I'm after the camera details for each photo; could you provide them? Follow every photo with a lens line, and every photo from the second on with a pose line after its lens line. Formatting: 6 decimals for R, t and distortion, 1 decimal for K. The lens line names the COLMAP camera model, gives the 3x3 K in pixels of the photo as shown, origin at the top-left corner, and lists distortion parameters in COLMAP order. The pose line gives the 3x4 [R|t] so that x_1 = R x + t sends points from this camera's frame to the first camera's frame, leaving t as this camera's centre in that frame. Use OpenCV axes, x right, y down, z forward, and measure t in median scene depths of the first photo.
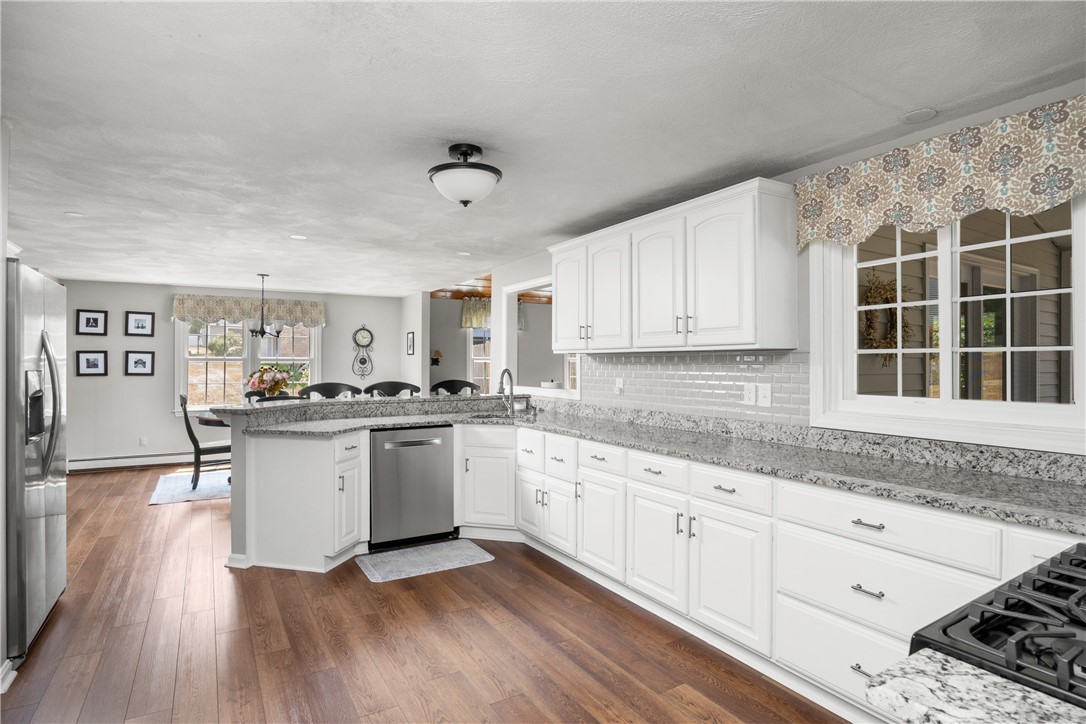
lens RADIAL K [[545.1, 0, 525.2], [0, 545.1, 360.6], [0, 0, 1]] dist [-0.000356, -0.017832]
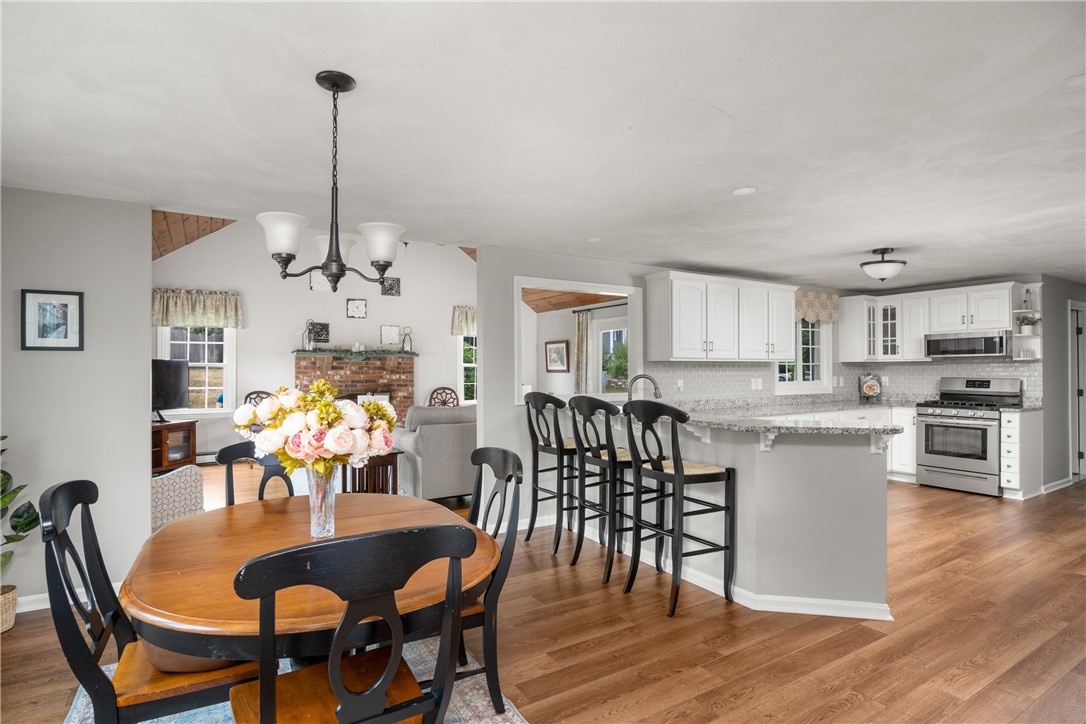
lens RADIAL K [[545.1, 0, 525.2], [0, 545.1, 360.6], [0, 0, 1]] dist [-0.000356, -0.017832]
pose [[-0.002685, 0.023125, 0.999729, -1.632480], [0.002566, 0.999729, -0.023118, 0.018518], [-0.999993, 0.002503, -0.002744, 1.866432]]
